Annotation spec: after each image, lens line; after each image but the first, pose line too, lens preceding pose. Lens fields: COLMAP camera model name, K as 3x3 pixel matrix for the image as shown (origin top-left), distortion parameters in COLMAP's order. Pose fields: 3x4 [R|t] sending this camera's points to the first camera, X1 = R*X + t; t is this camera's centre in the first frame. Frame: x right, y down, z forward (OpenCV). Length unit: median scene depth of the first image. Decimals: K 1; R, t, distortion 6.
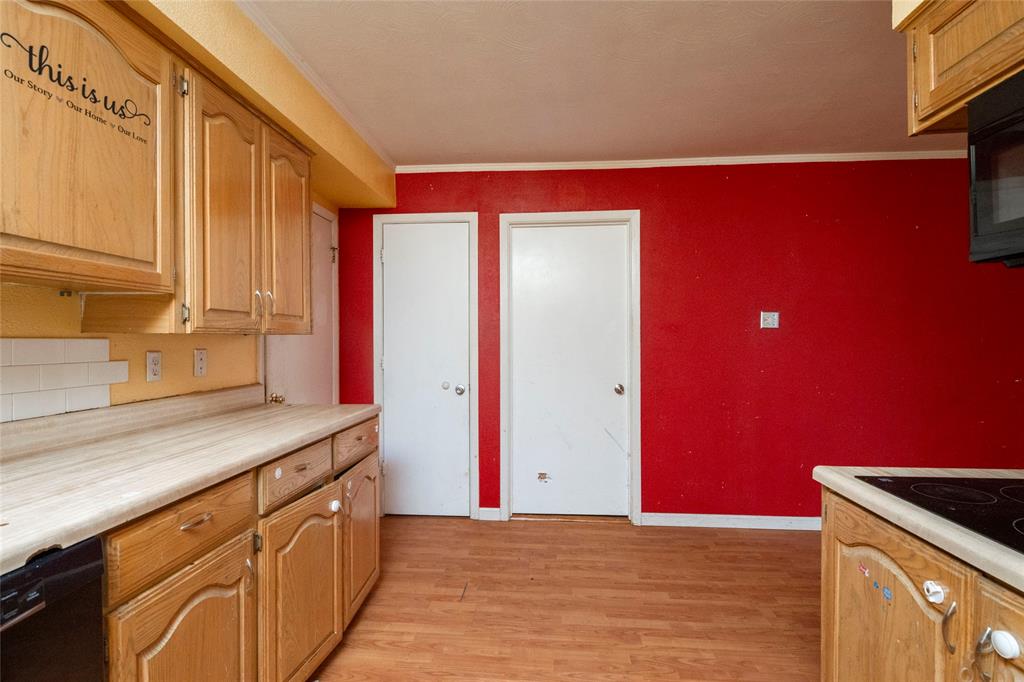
lens RADIAL K [[493.7, 0, 514.0], [0, 493.7, 342.3], [0, 0, 1]] dist [-0.000230, -0.000349]
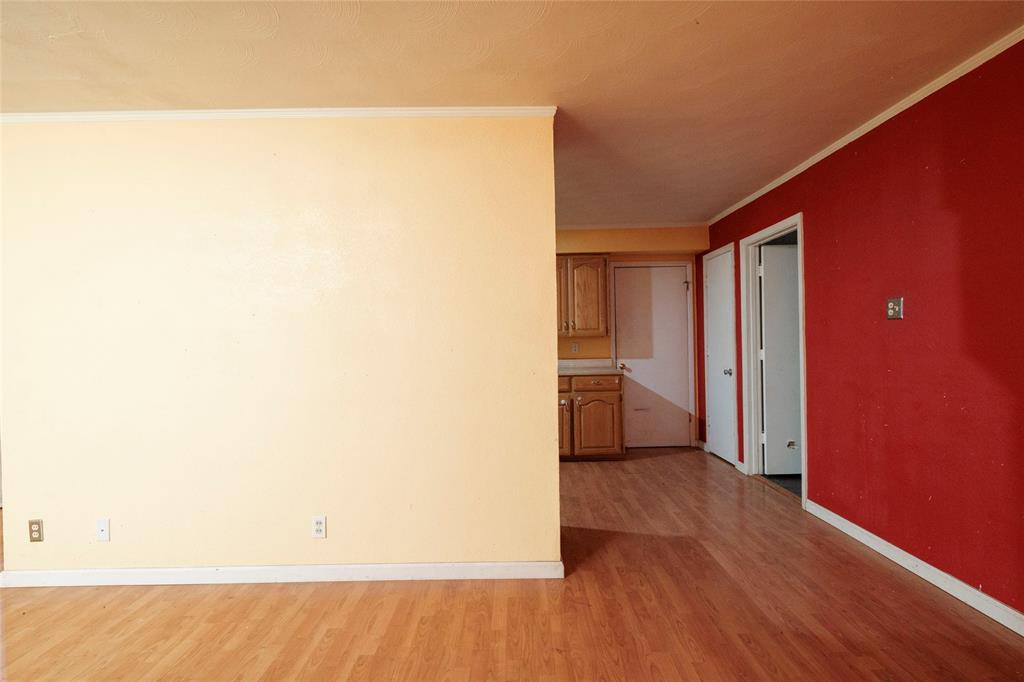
lens RADIAL K [[493.7, 0, 514.0], [0, 493.7, 342.3], [0, 0, 1]] dist [-0.000230, -0.000349]
pose [[0.073520, 0.000577, -0.997294, 1.989143], [0.012478, 0.999921, 0.001498, 0.003855], [0.997216, -0.012555, 0.073507, 0.479091]]
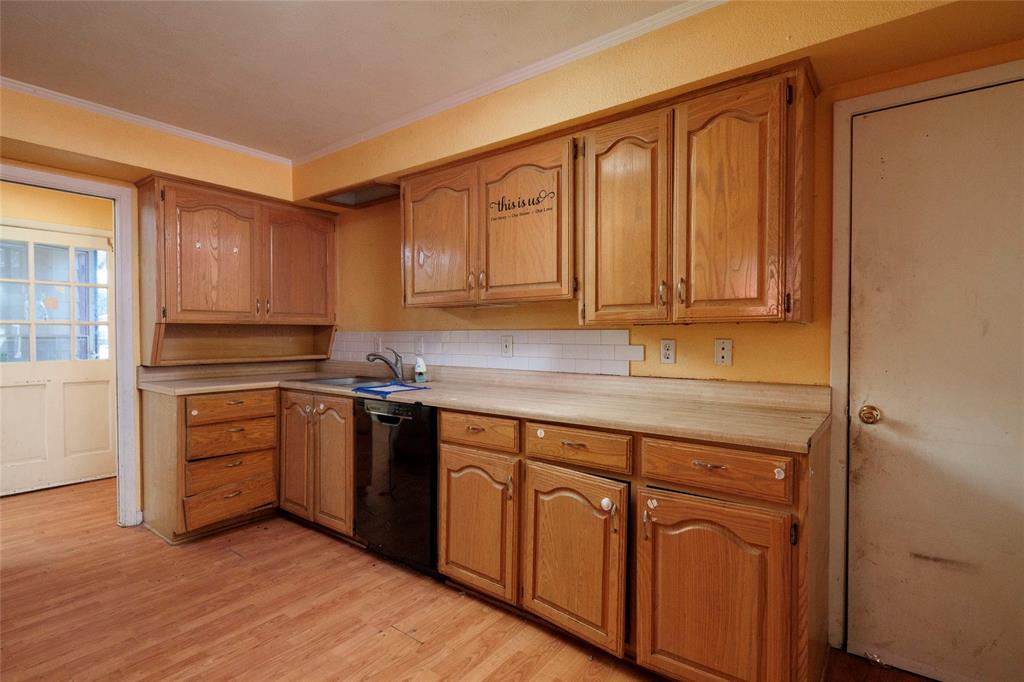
lens RADIAL K [[498.1, 0, 516.5], [0, 498.1, 342.2], [0, 0, 1]] dist [0.001313, 0.000482]
pose [[-0.545212, 0.015707, -0.838151, 0.470641], [-0.002755, 0.999785, 0.020528, 0.001301], [0.838294, 0.013501, -0.545051, 1.204508]]
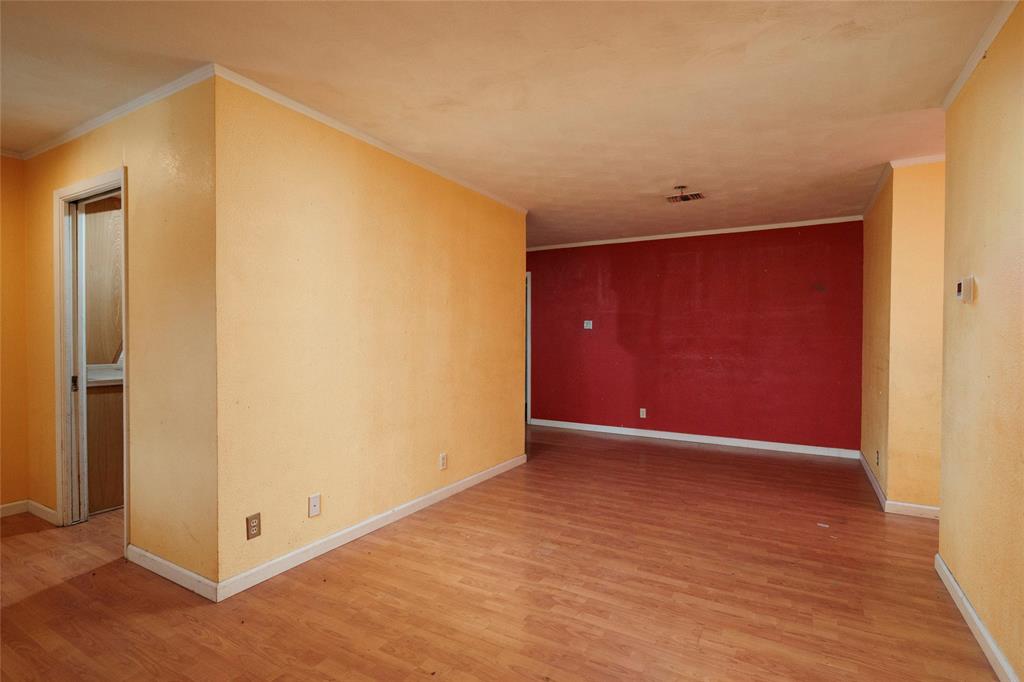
lens RADIAL K [[506.4, 0, 512.0], [0, 506.4, 341.0], [0, 0, 1]] dist [0.000304, -0.000077]
pose [[0.902327, 0.010248, -0.430930, 1.741627], [-0.007906, 0.999943, 0.007226, 0.010879], [0.430979, -0.003113, 0.902357, -1.378998]]
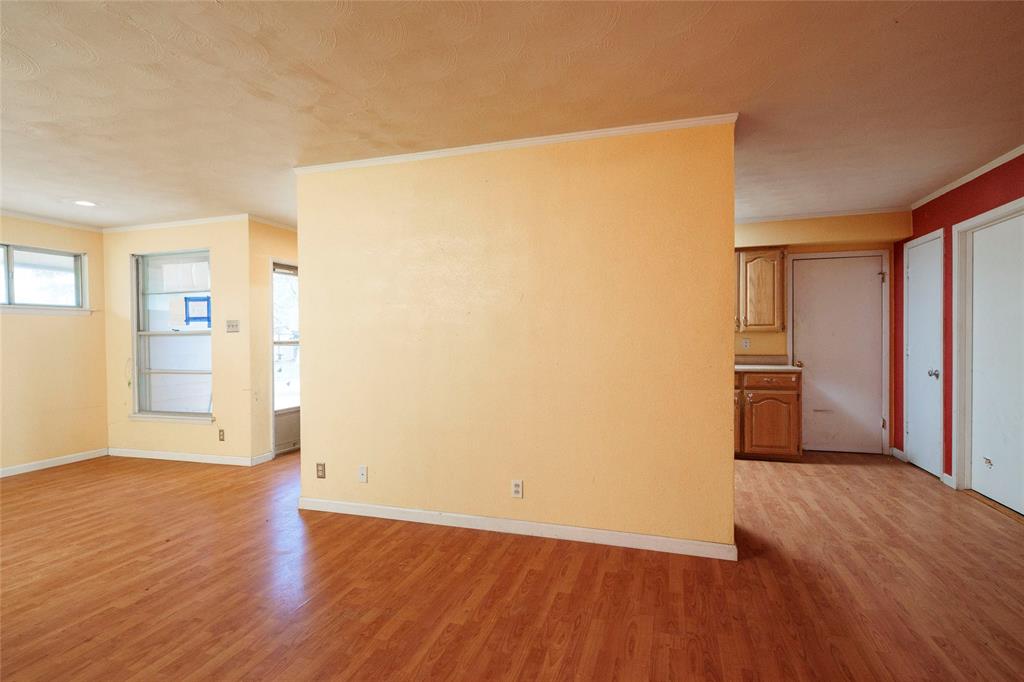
lens RADIAL K [[490.3, 0, 516.1], [0, 490.3, 342.6], [0, 0, 1]] dist [-0.001461, -0.002363]
pose [[-0.230005, 0.011877, -0.973117, 2.149764], [0.001550, 0.999929, 0.011838, 0.002386], [0.973188, 0.001214, -0.230007, 0.417039]]
